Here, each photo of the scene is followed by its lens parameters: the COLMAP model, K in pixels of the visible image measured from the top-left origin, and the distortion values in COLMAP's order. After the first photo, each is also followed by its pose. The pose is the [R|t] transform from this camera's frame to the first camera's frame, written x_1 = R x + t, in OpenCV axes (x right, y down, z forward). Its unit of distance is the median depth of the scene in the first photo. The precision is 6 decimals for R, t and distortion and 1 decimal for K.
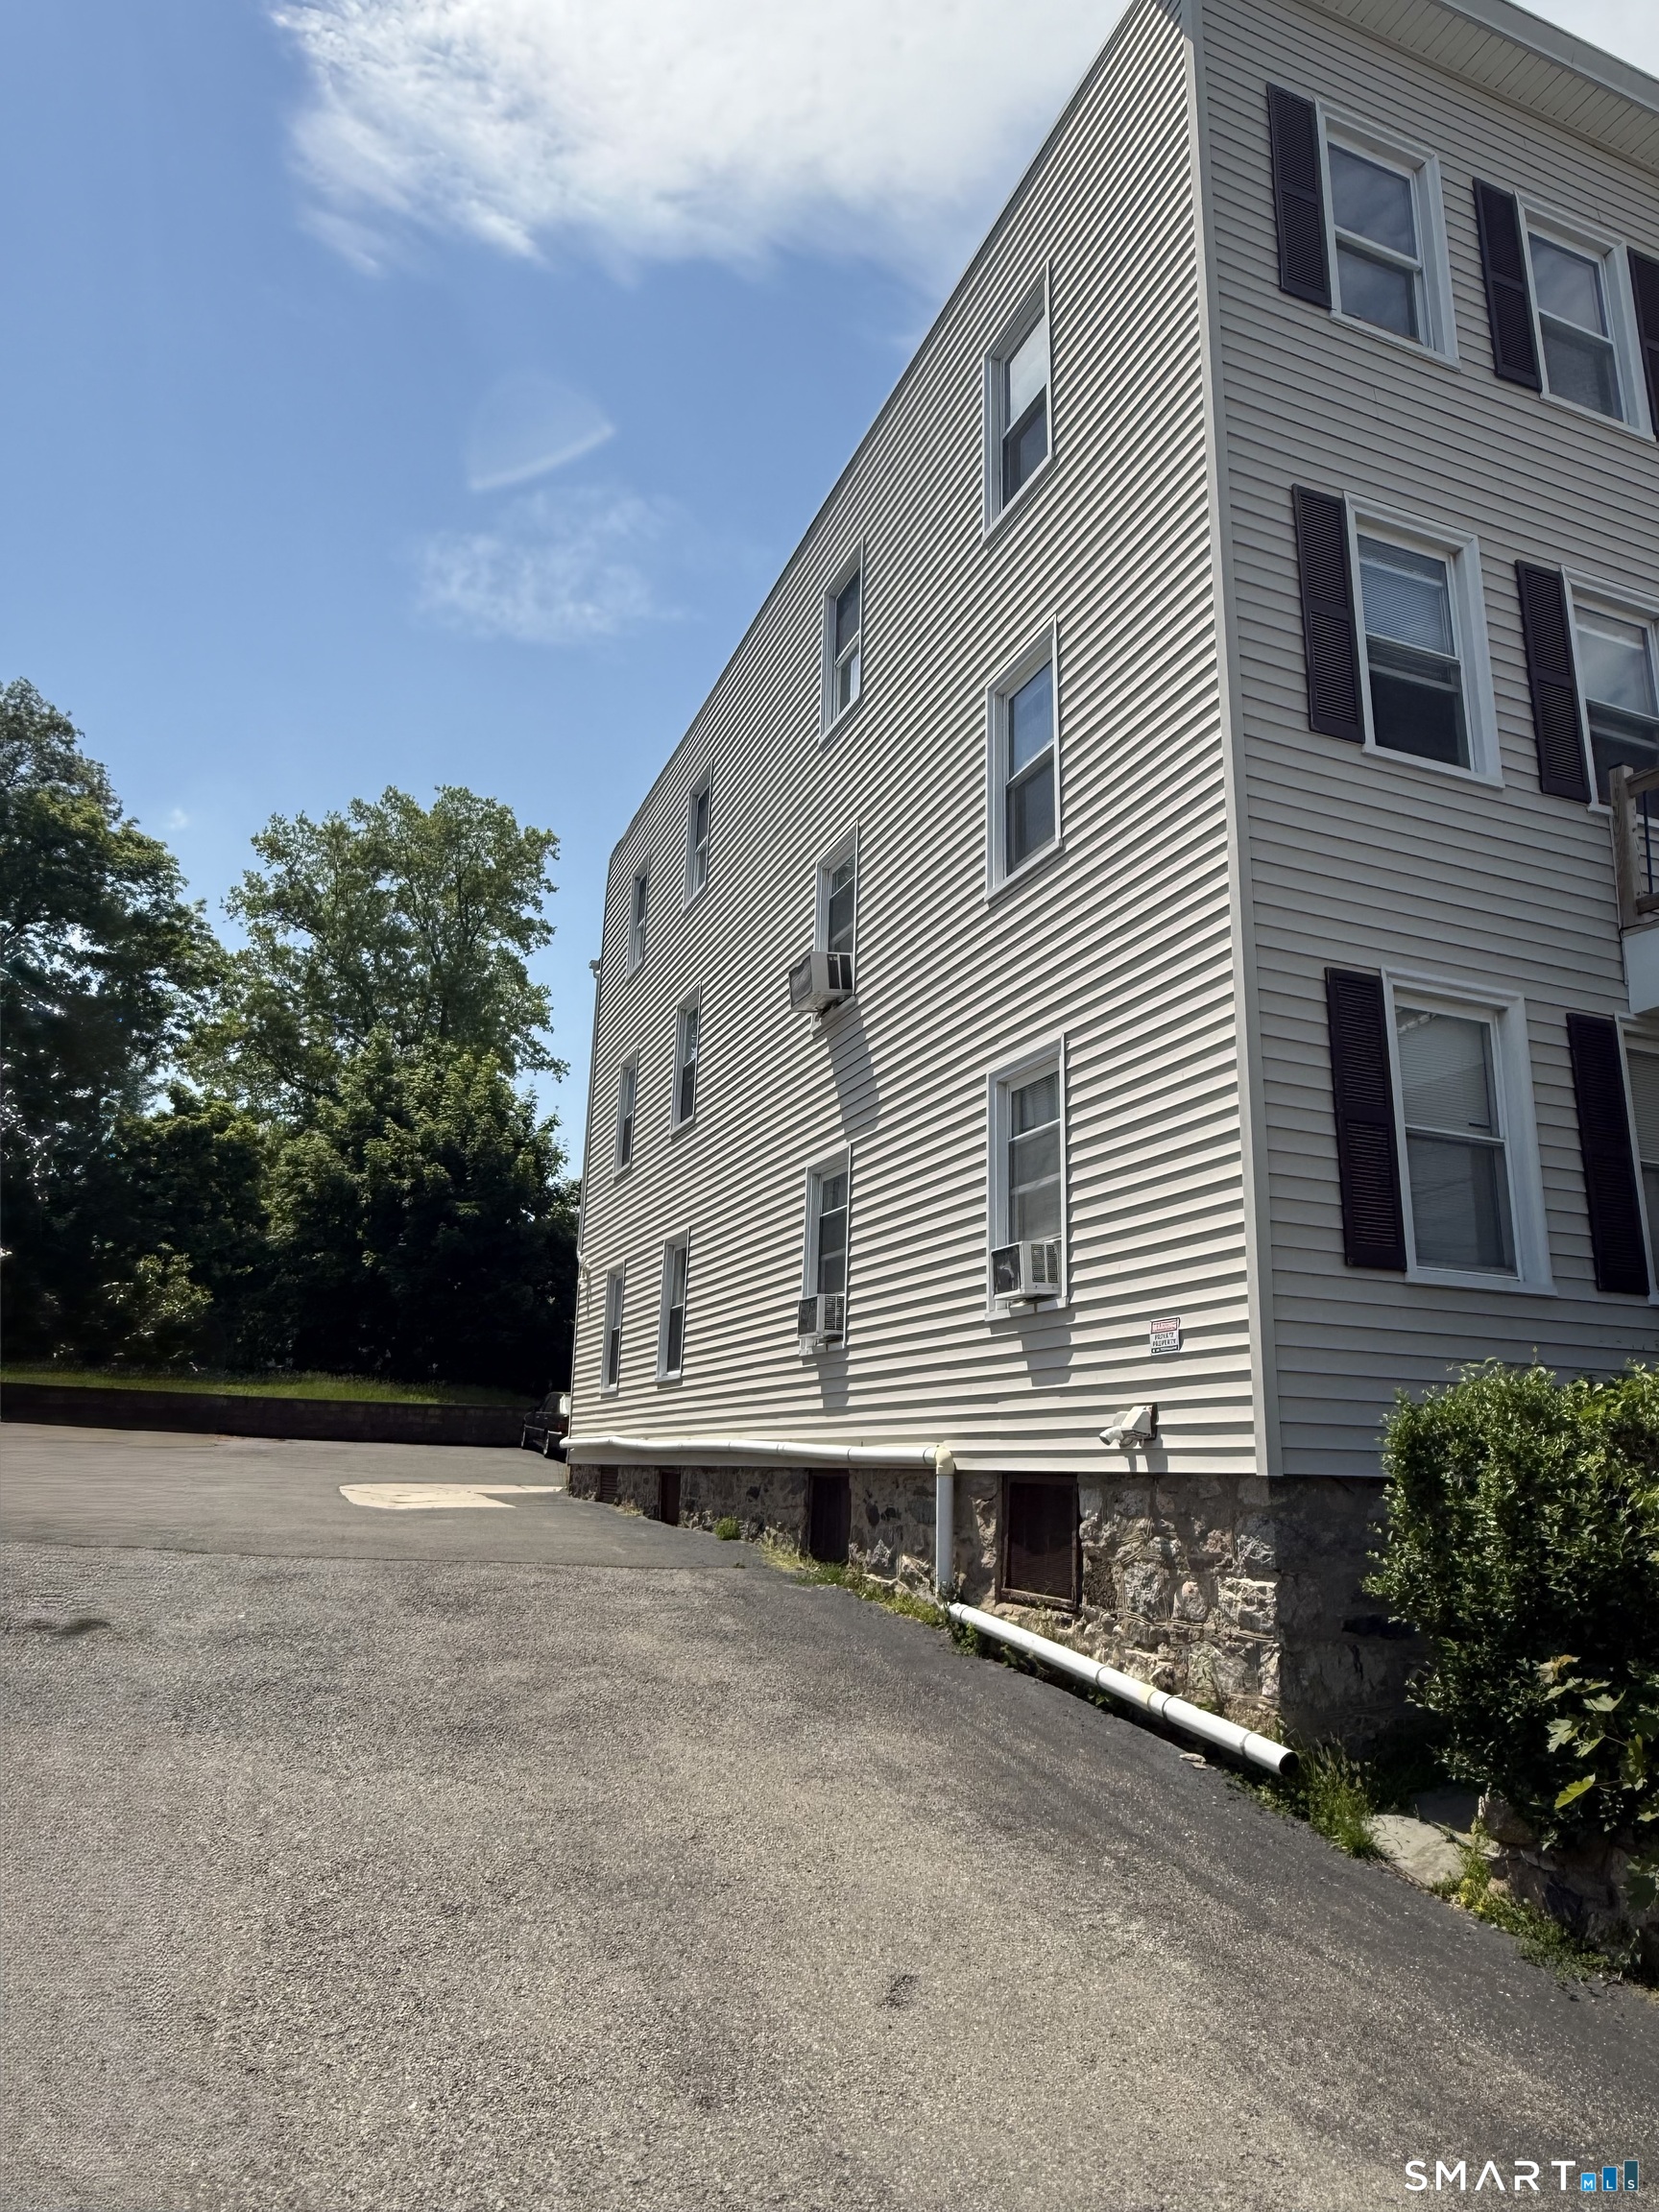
lens RADIAL K [[1410.9, 0, 829.5], [0, 1410.9, 1106.0], [0, 0, 1]] dist [-0.008053, -0.000552]
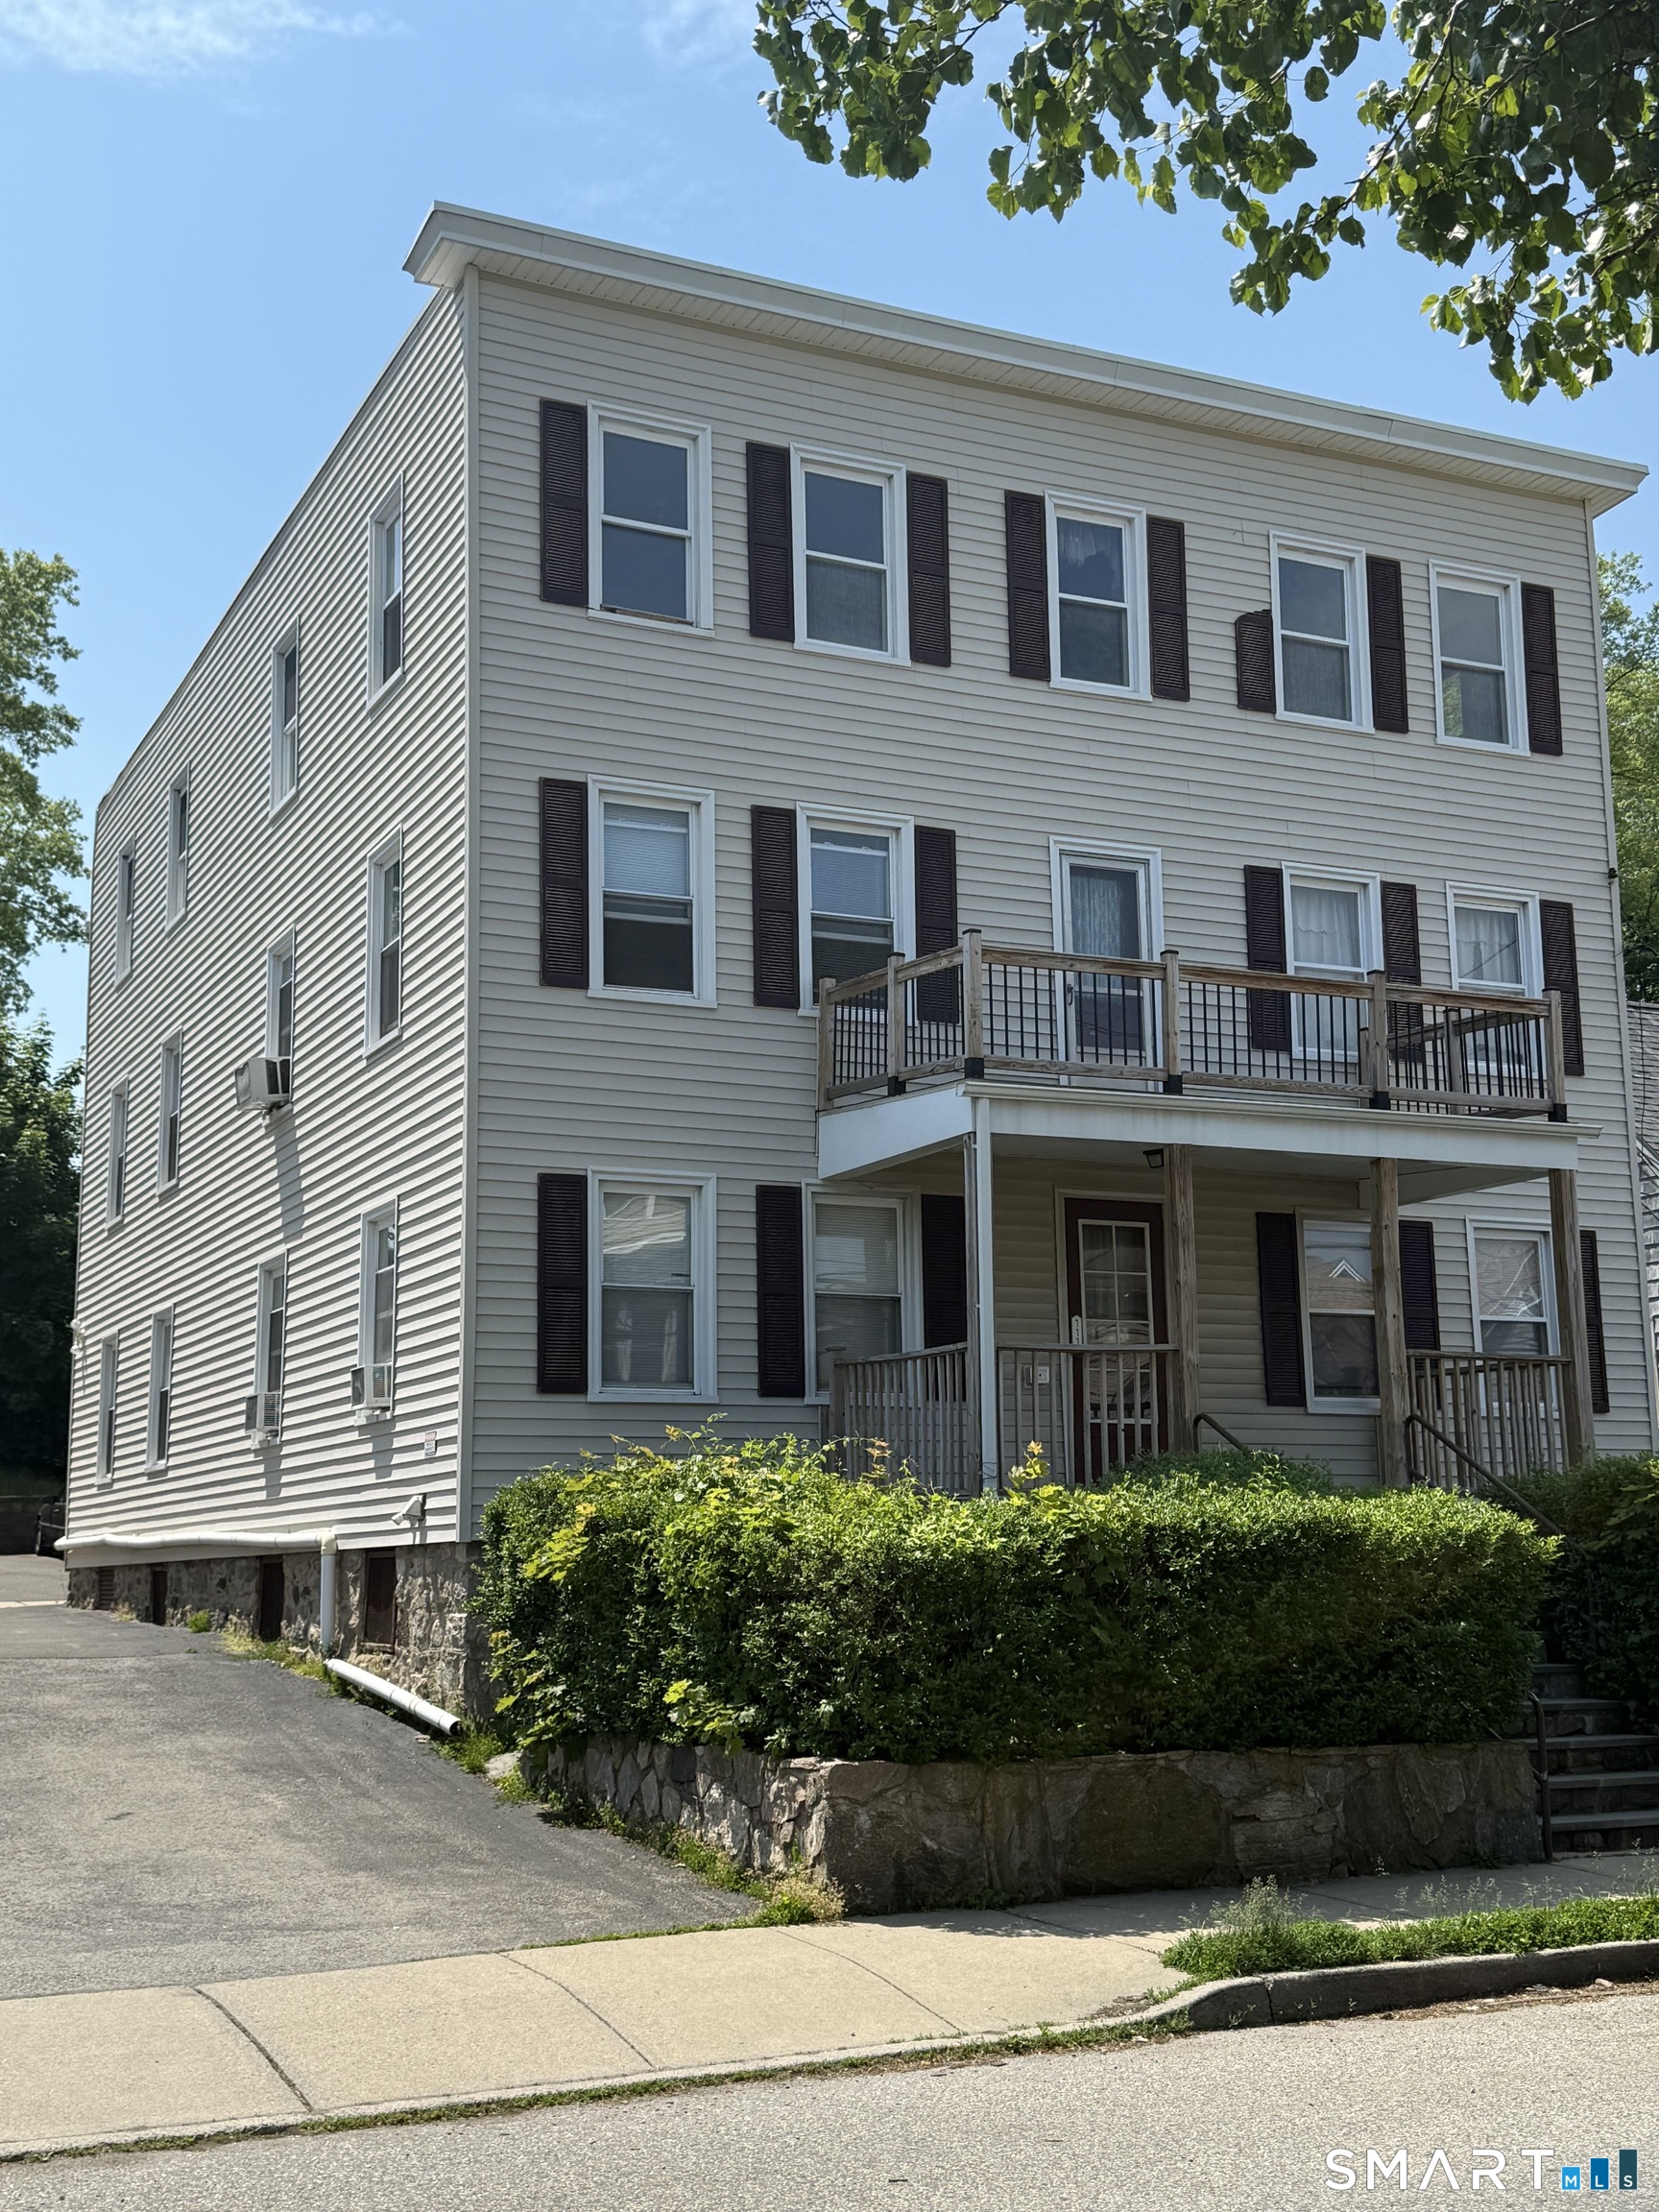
lens RADIAL K [[2574.3, 0, 829.5], [0, 2574.3, 1106.0], [0, 0, 1]] dist [0.228988, -0.456056]
pose [[0.997542, -0.029412, 0.063593, 0.299314], [0.024413, 0.996654, 0.078006, -0.221508], [-0.065674, -0.076262, 0.994923, -0.951429]]
